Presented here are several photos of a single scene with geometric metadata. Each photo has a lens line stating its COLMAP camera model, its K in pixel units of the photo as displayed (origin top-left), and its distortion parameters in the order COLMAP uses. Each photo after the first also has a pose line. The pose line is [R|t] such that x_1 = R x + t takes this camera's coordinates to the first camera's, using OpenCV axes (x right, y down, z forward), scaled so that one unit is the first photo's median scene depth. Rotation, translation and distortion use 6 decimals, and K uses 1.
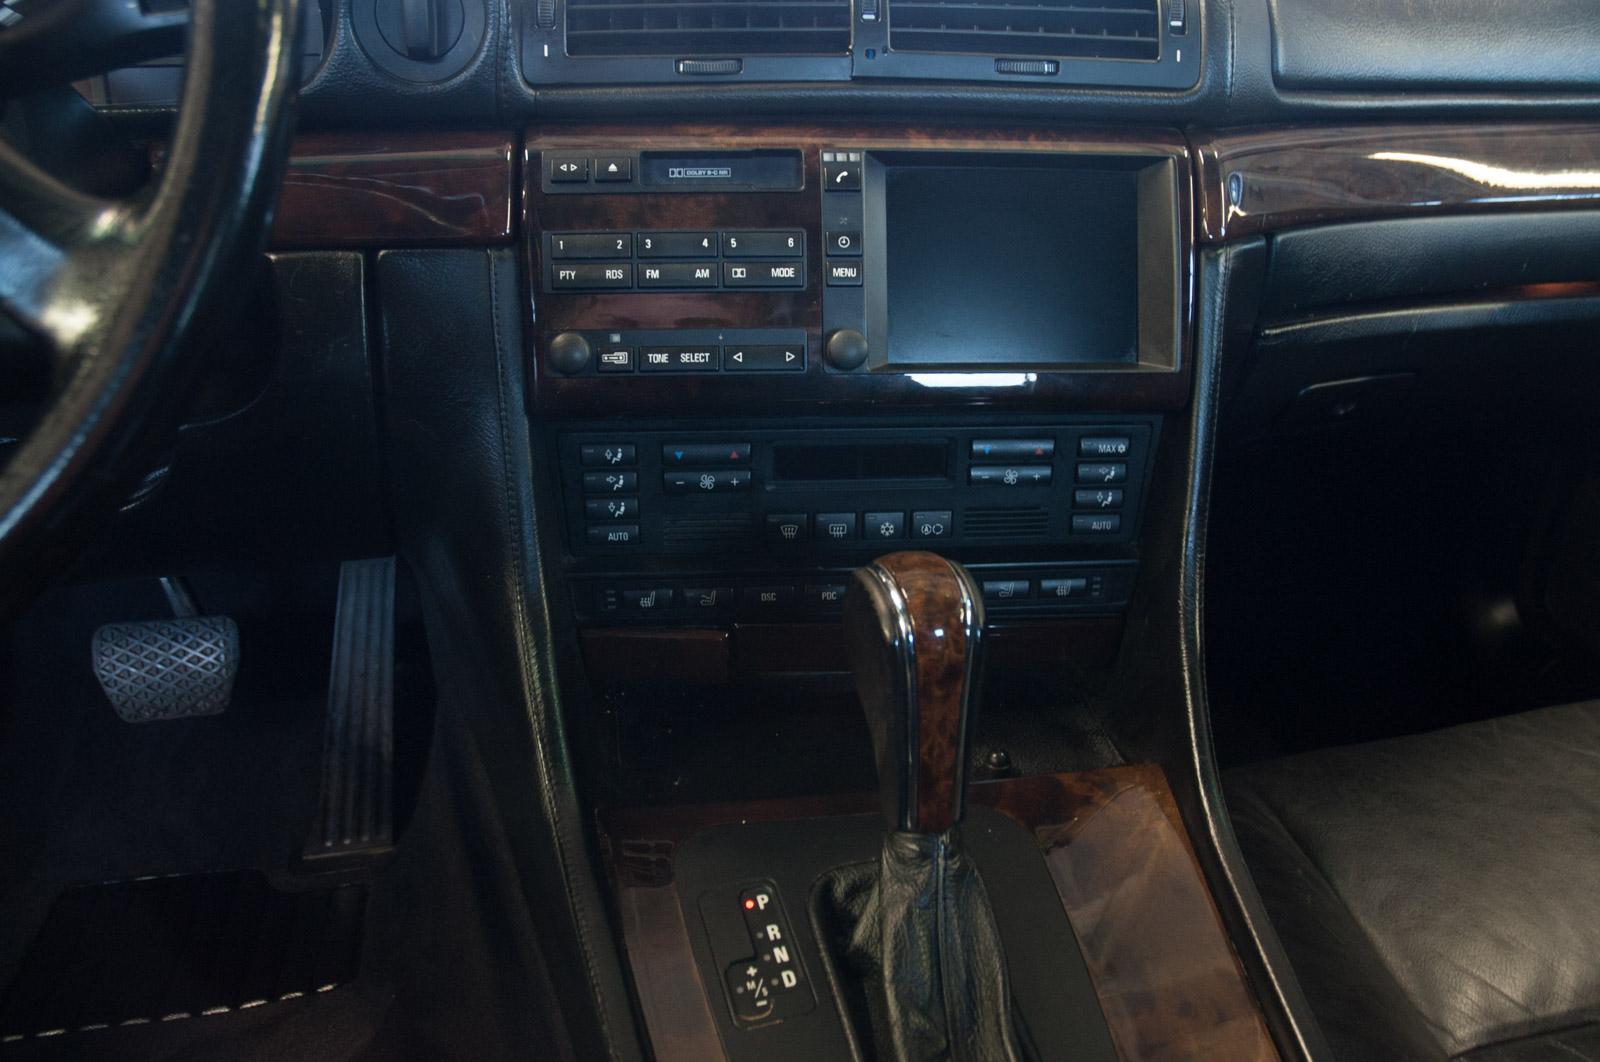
lens RADIAL K [[1234.5, 0, 801.1], [0, 1234.5, 529.8], [0, 0, 1]] dist [-0.174373, 0.172884]
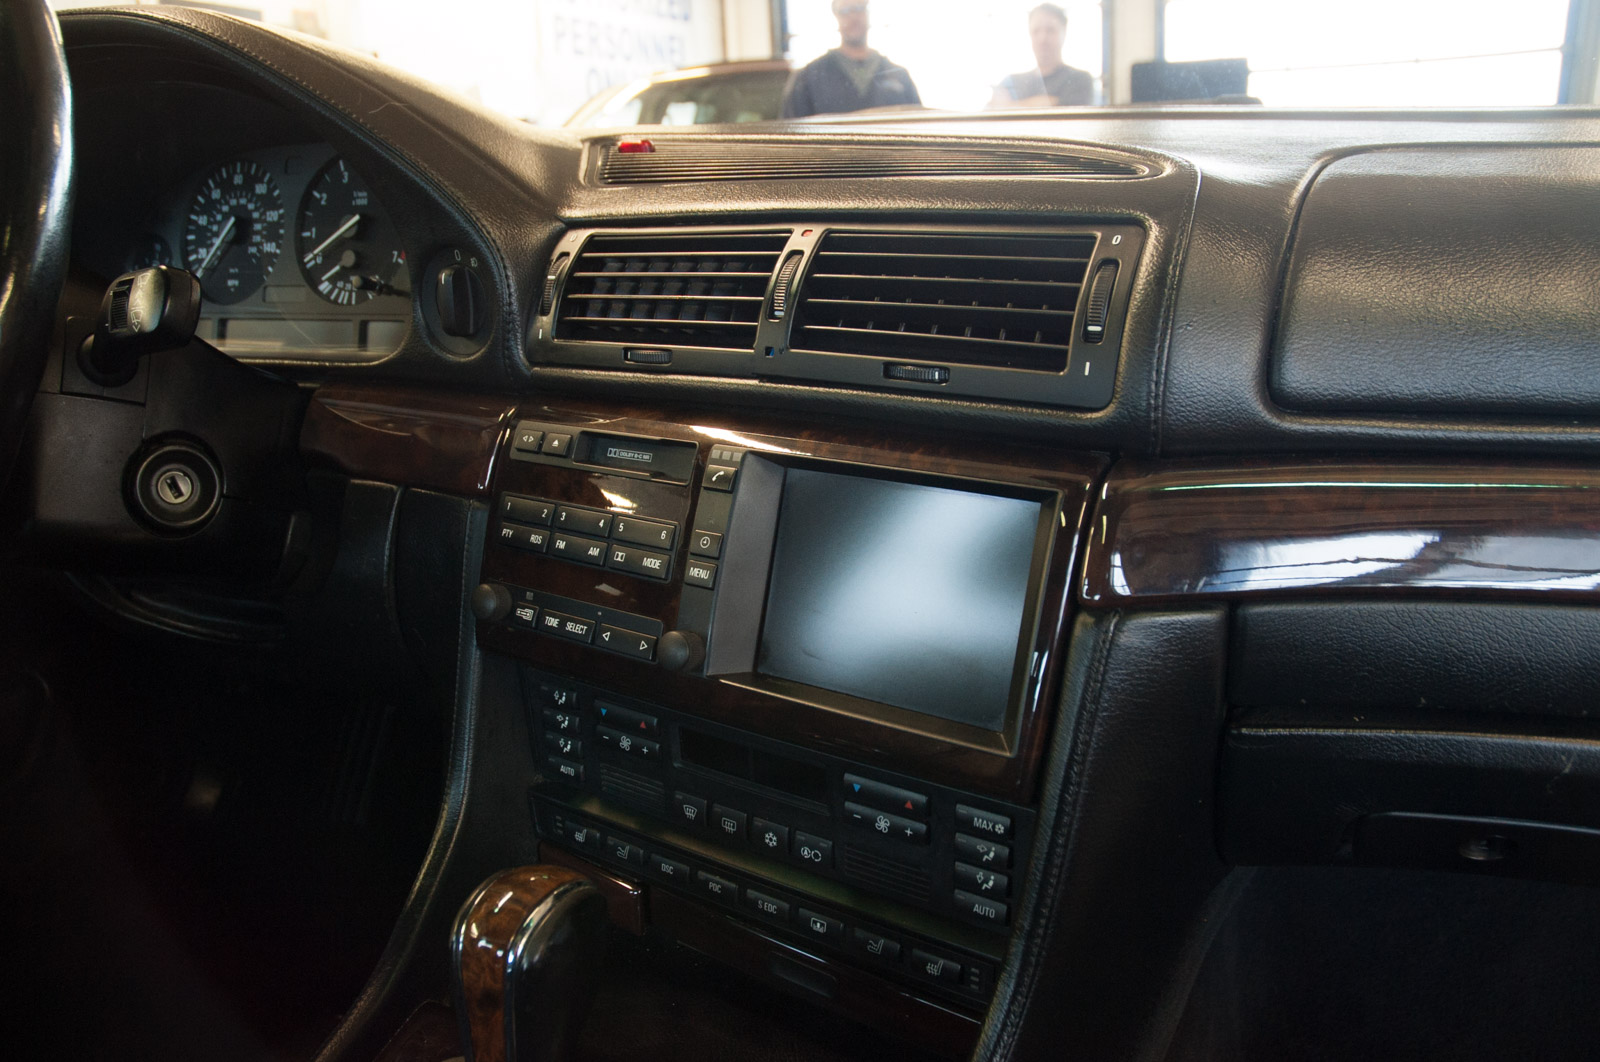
lens RADIAL K [[1234.5, 0, 801.1], [0, 1234.5, 529.8], [0, 0, 1]] dist [-0.174373, 0.172884]
pose [[0.774814, 0.146188, -0.615055, 0.689826], [-0.220463, 0.974303, -0.046152, -0.212374], [0.592503, 0.171356, 0.787132, 0.260813]]
